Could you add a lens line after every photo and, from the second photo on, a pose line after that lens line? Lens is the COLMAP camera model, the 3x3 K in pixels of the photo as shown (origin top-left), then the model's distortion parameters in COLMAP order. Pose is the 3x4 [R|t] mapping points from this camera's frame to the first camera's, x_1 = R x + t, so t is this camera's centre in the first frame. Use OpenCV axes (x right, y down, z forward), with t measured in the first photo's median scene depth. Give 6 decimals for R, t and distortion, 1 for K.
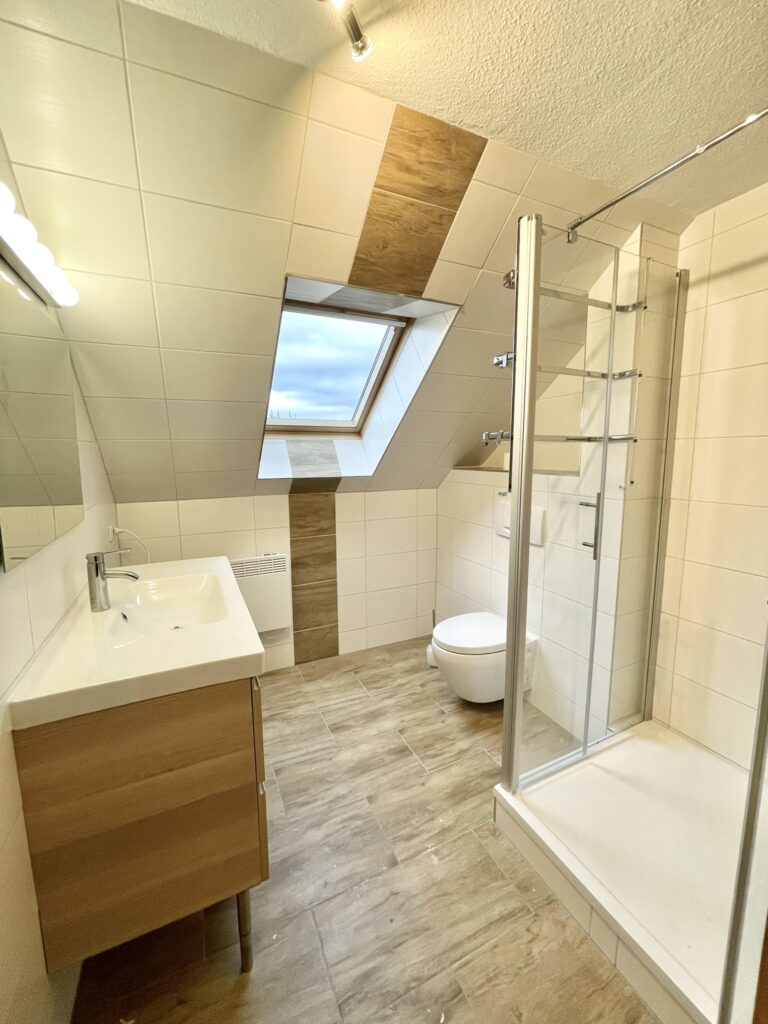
lens RADIAL K [[414.7, 0, 382.3], [0, 414.7, 507.2], [0, 0, 1]] dist [-0.001720, 0.000587]
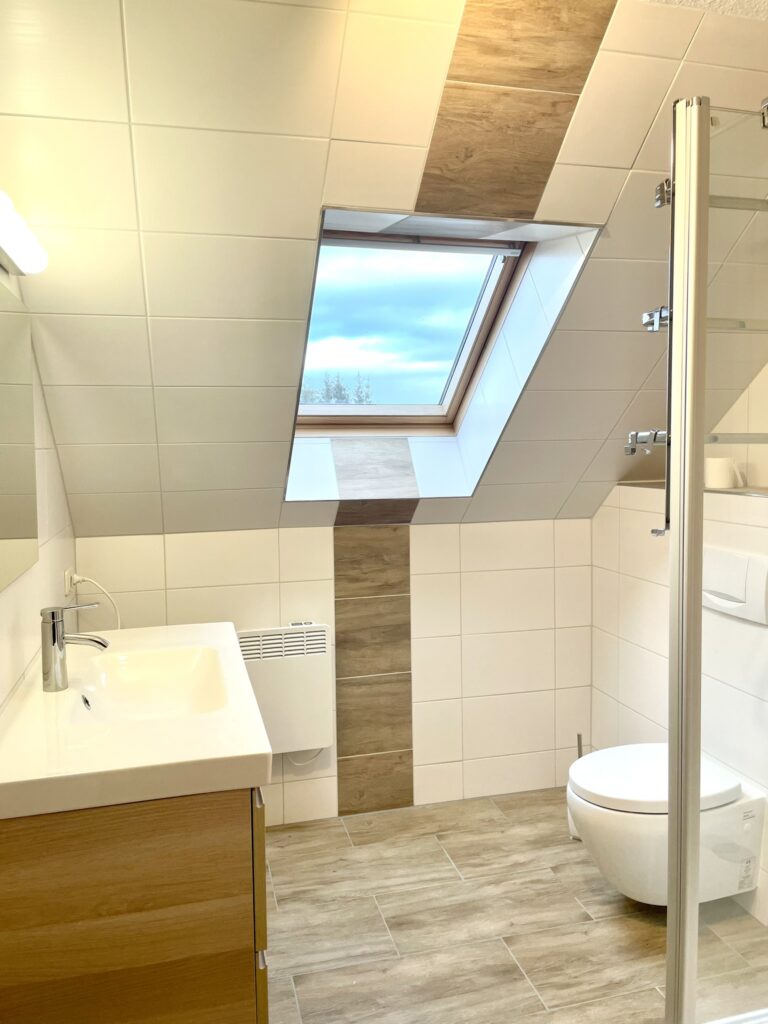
lens RADIAL K [[778.6, 0, 387.6], [0, 778.6, 501.9], [0, 0, 1]] dist [0.077880, -0.084221]
pose [[0.984007, 0.006525, -0.178013, 0.087221], [-0.017194, 0.998142, -0.058458, -0.001877], [0.177301, 0.060584, 0.982290, -0.182244]]
